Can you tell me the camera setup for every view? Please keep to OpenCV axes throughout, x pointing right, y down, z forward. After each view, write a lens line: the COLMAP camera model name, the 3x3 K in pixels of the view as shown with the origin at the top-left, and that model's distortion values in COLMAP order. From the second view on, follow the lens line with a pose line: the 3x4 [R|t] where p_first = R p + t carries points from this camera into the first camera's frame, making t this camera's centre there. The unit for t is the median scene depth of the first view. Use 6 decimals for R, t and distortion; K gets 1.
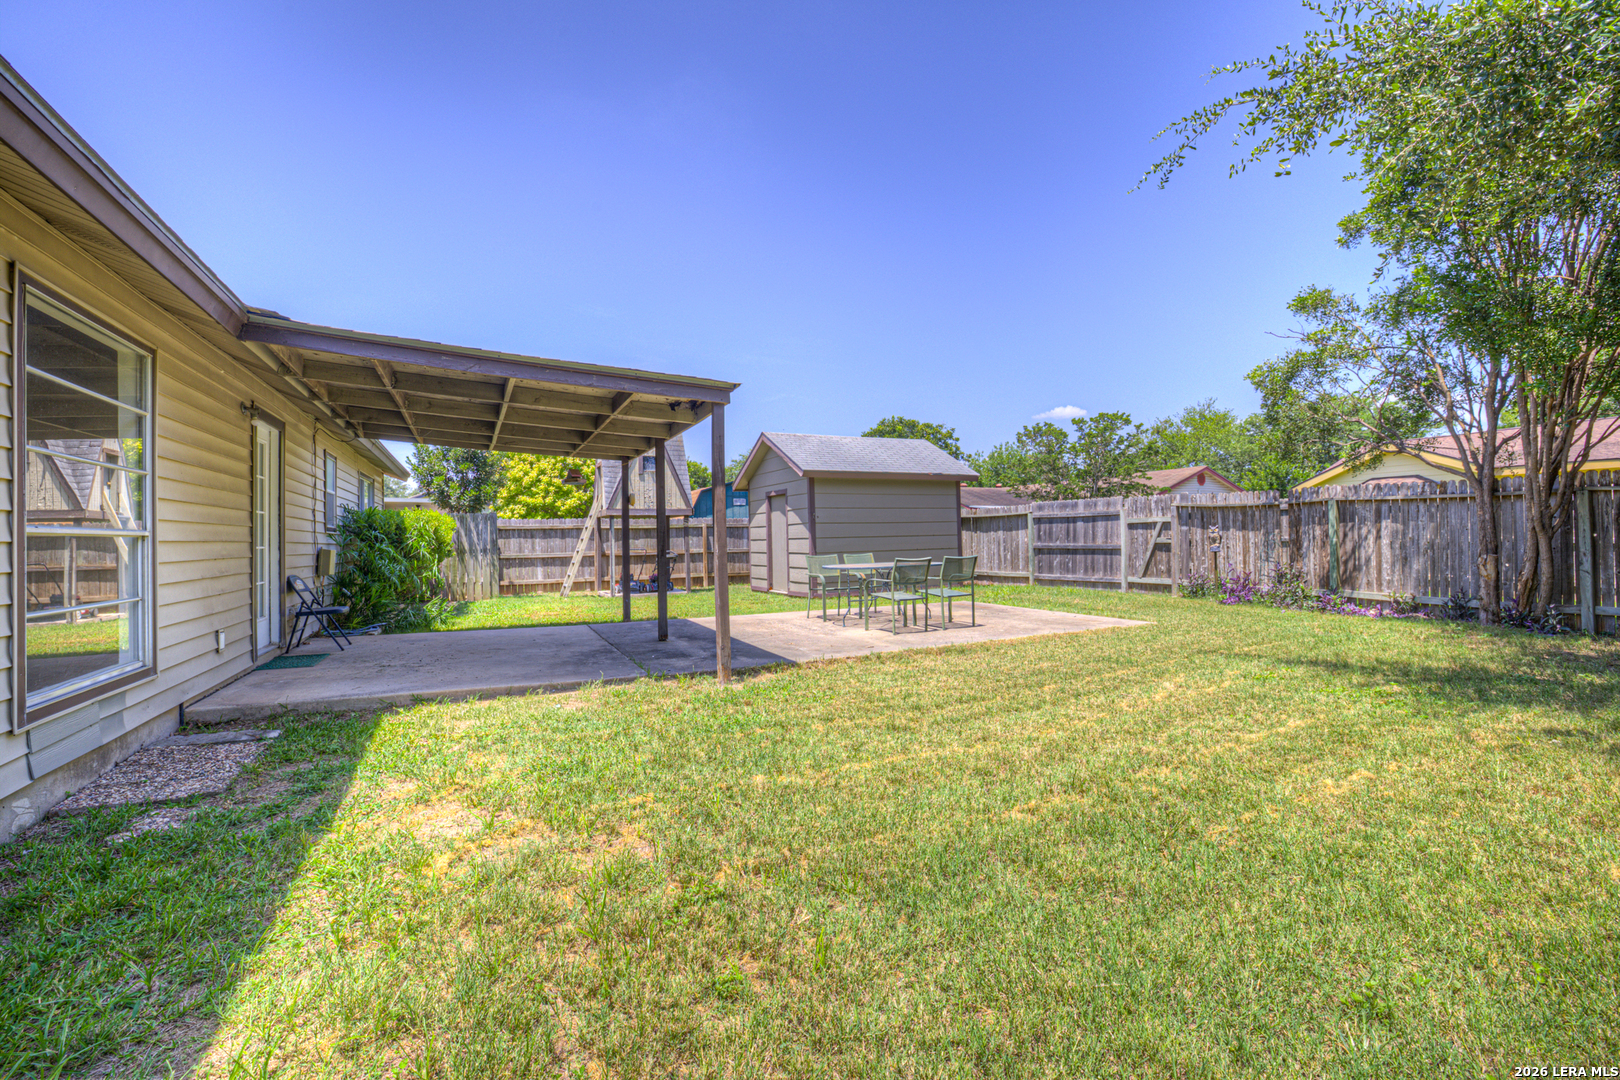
lens RADIAL K [[692.3, 0, 801.0], [0, 692.3, 529.2], [0, 0, 1]] dist [-0.050340, 0.018197]
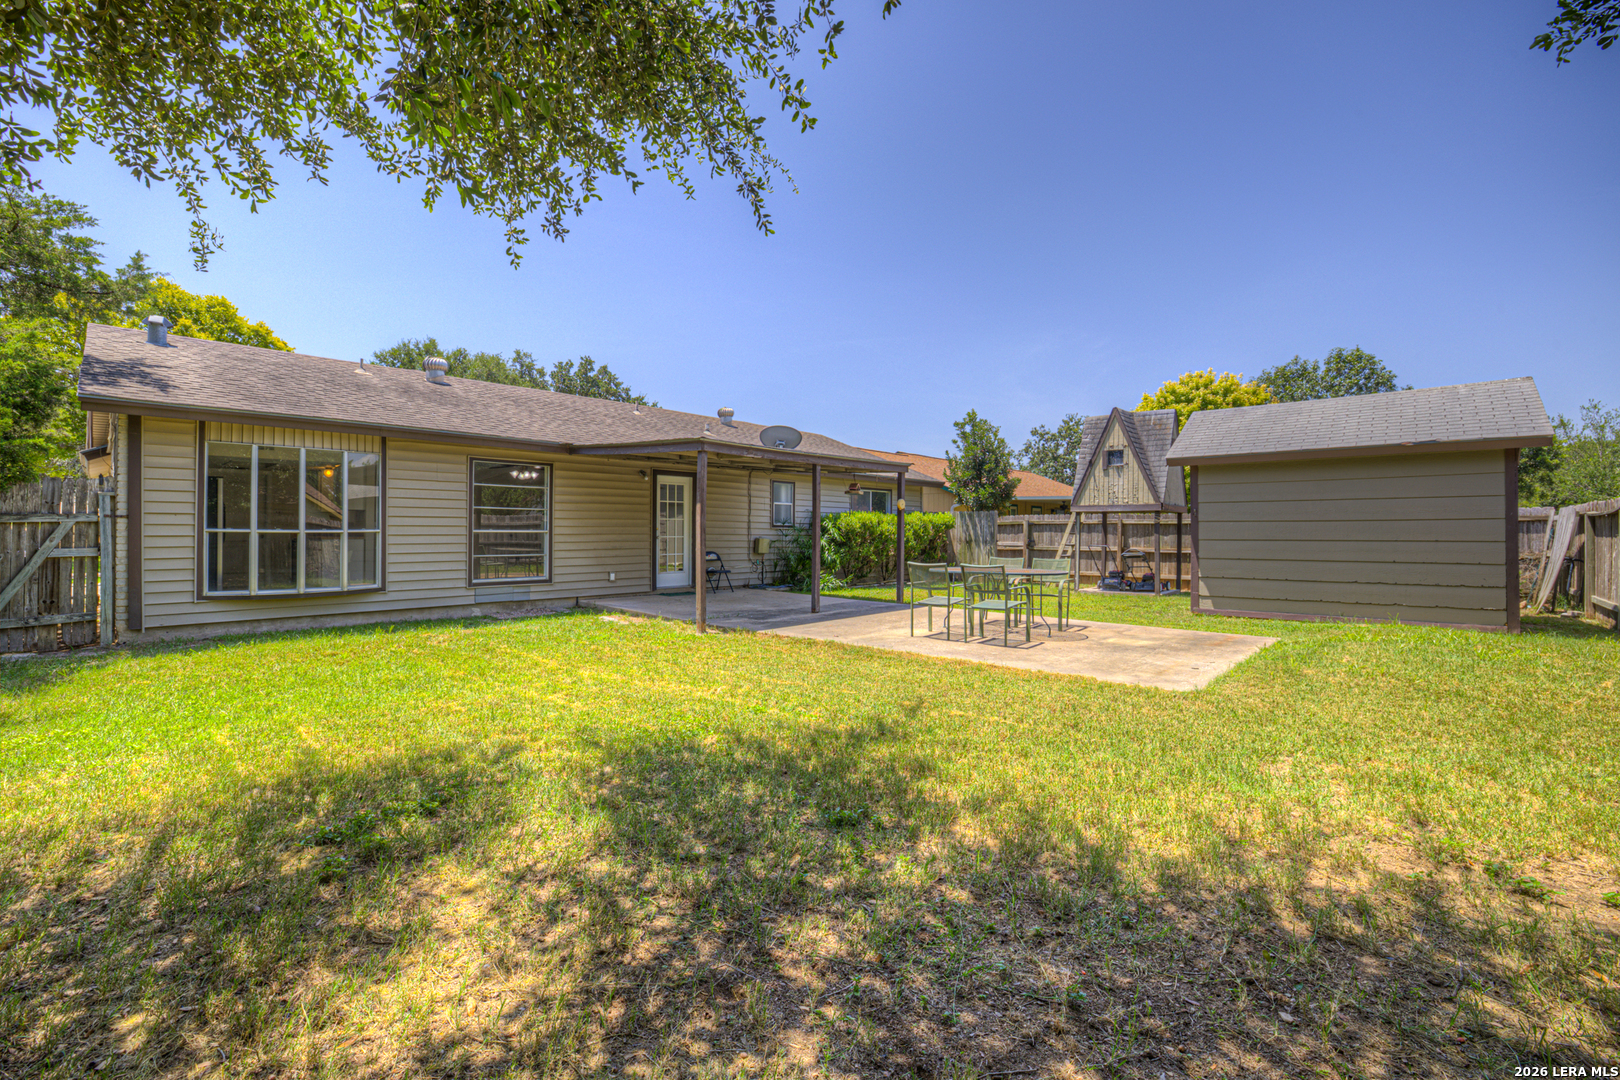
lens RADIAL K [[692.3, 0, 801.0], [0, 692.3, 529.2], [0, 0, 1]] dist [-0.050340, 0.018197]
pose [[0.370925, 0.015473, -0.928534, 0.619818], [0.001827, 0.999847, 0.017391, -0.015010], [0.928661, -0.008147, 0.370840, 0.280562]]
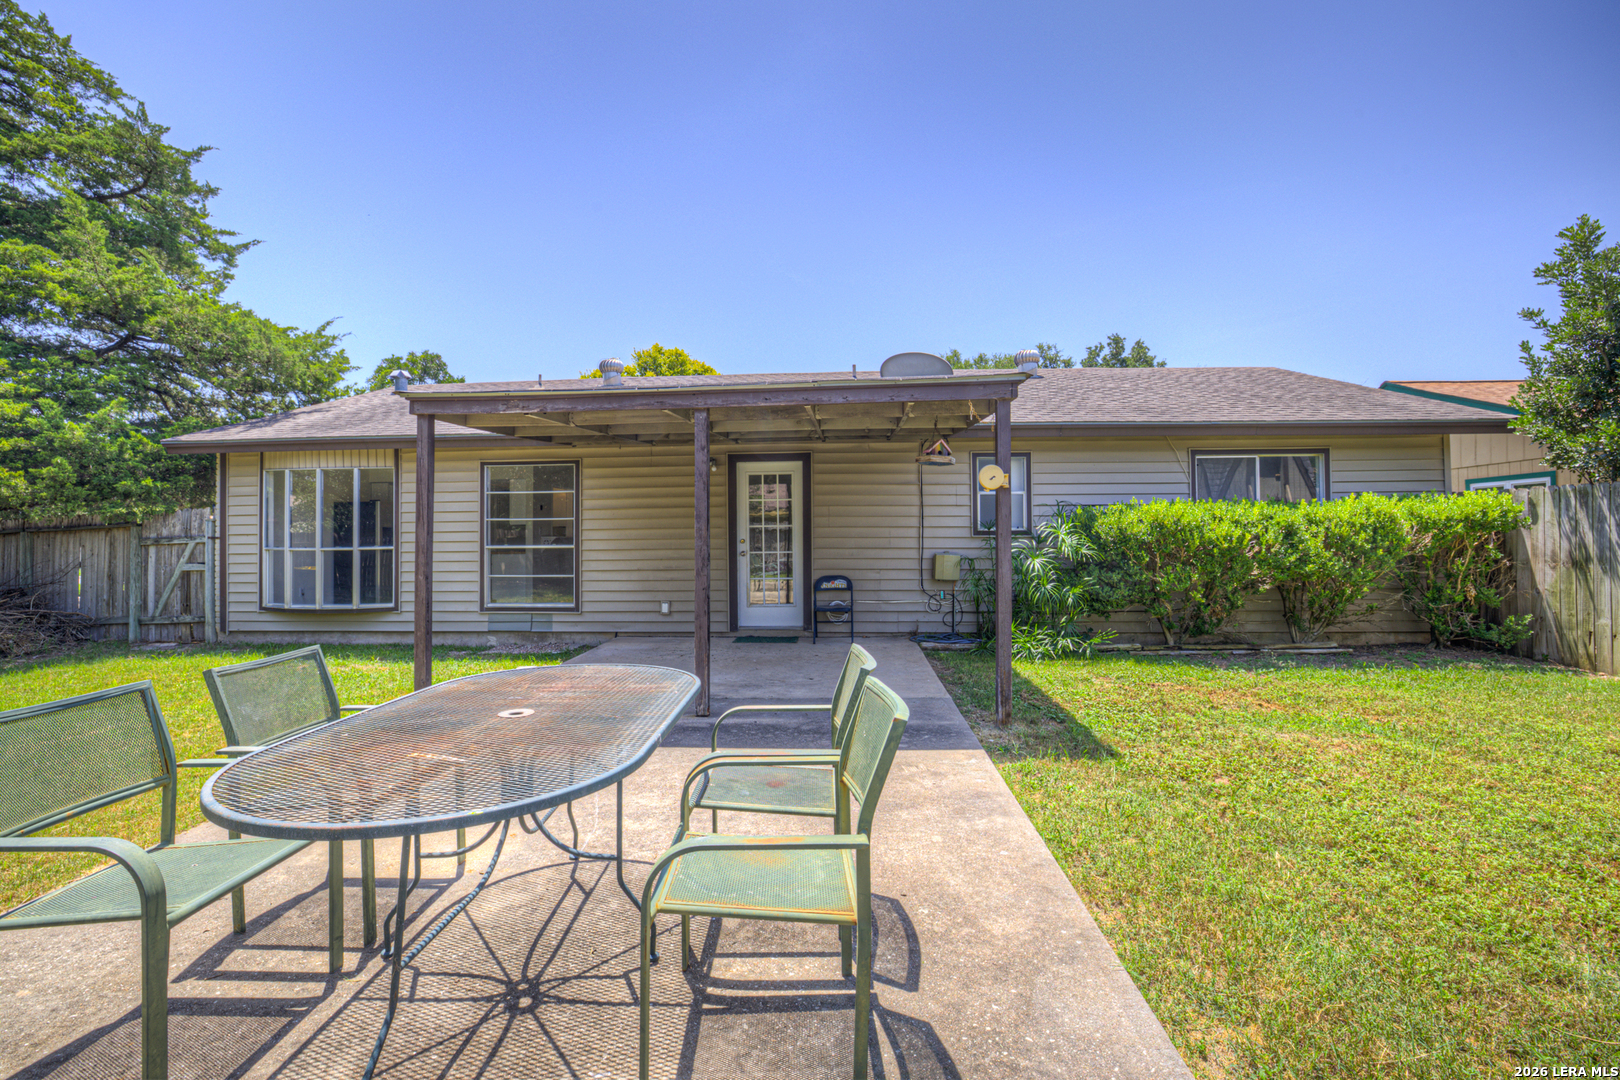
lens RADIAL K [[692.3, 0, 801.0], [0, 692.3, 529.2], [0, 0, 1]] dist [-0.050340, 0.018197]
pose [[-0.473921, 0.009239, -0.880519, 0.196244], [0.028085, 0.999595, -0.004628, -0.005512], [0.880119, -0.026923, -0.473989, 0.826049]]
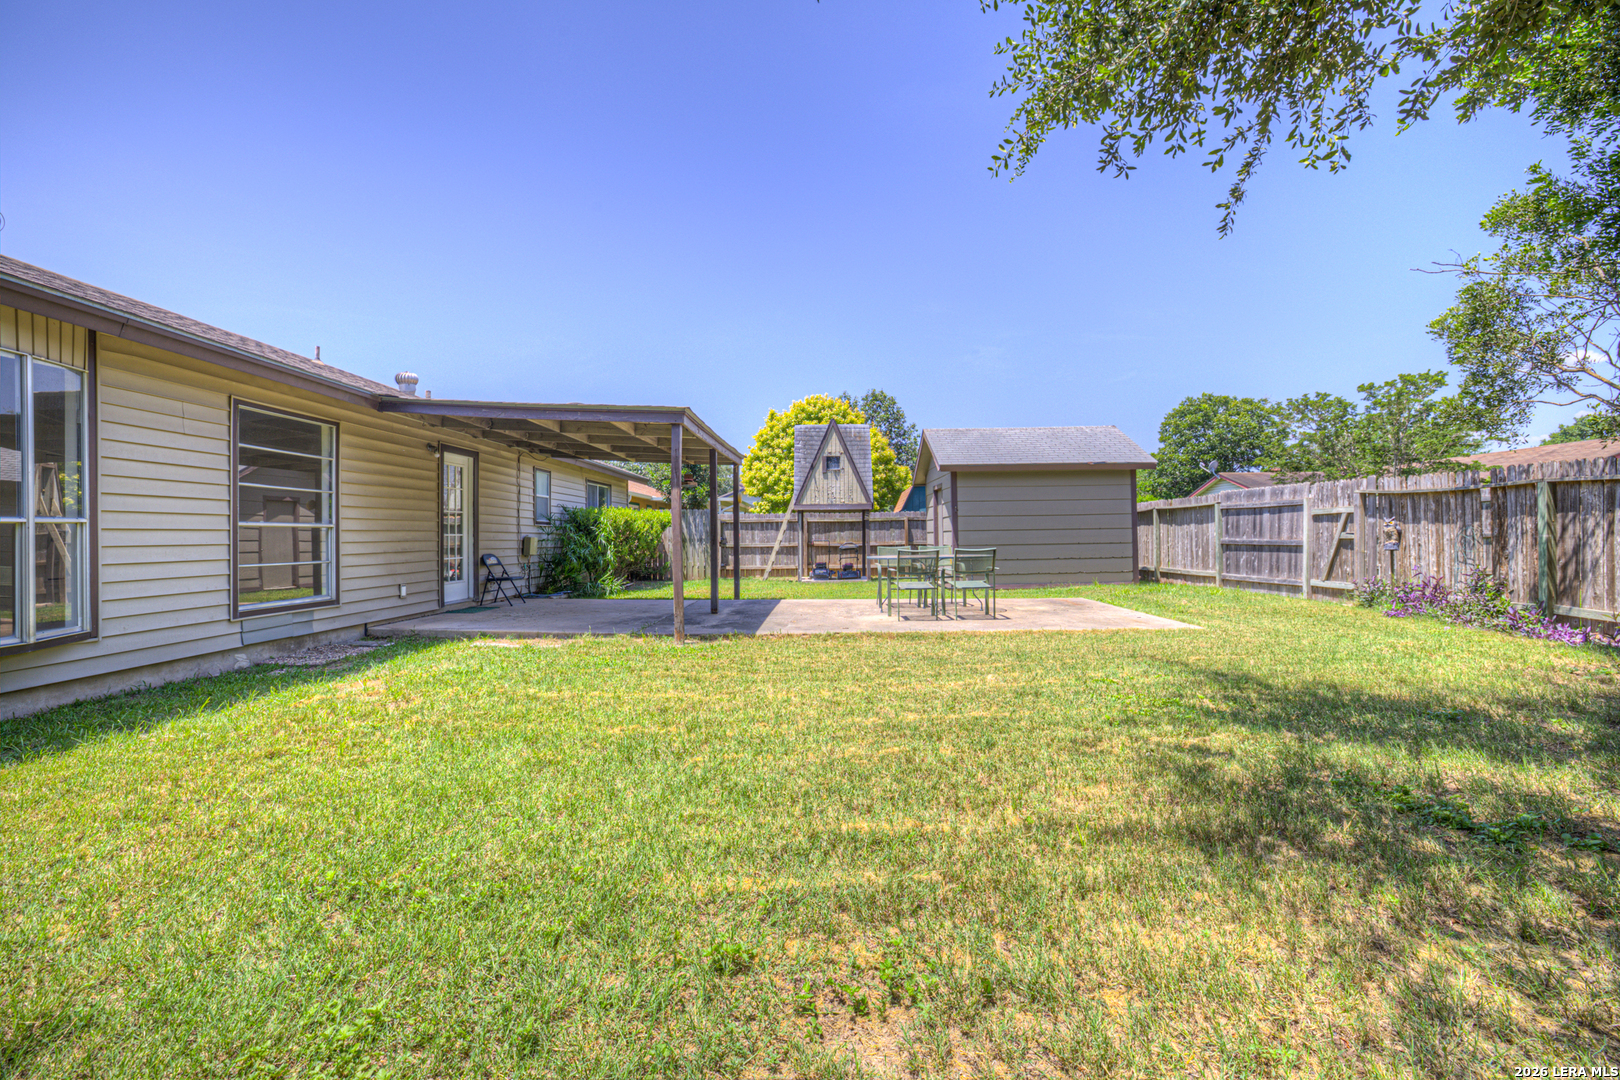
lens RADIAL K [[692.3, 0, 801.0], [0, 692.3, 529.2], [0, 0, 1]] dist [-0.050340, 0.018197]
pose [[0.888215, 0.003081, -0.459417, 0.296777], [0.001568, 0.999951, 0.009738, 0.000065], [0.459424, -0.009370, 0.888167, -0.011209]]
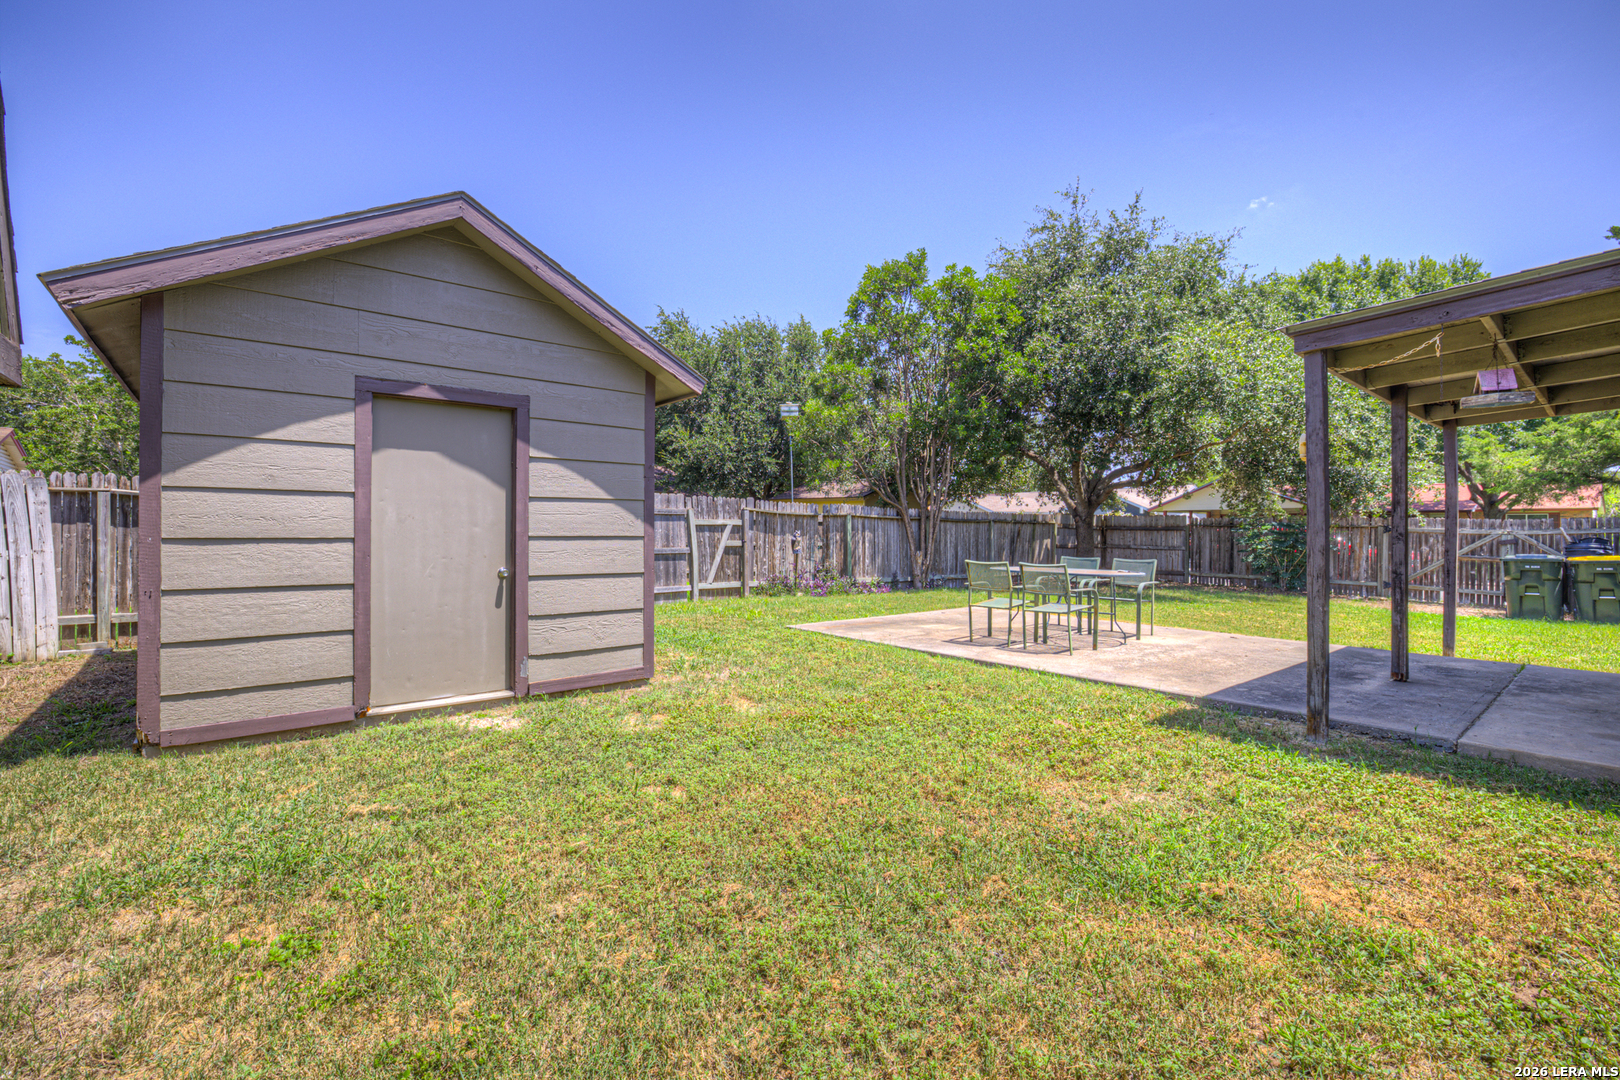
lens RADIAL K [[692.3, 0, 801.0], [0, 692.3, 529.2], [0, 0, 1]] dist [-0.050340, 0.018197]
pose [[-0.233338, 0.019487, 0.972200, -0.439018], [-0.019140, 0.999513, -0.024628, 0.016724], [-0.972207, -0.024355, -0.232851, 1.053968]]
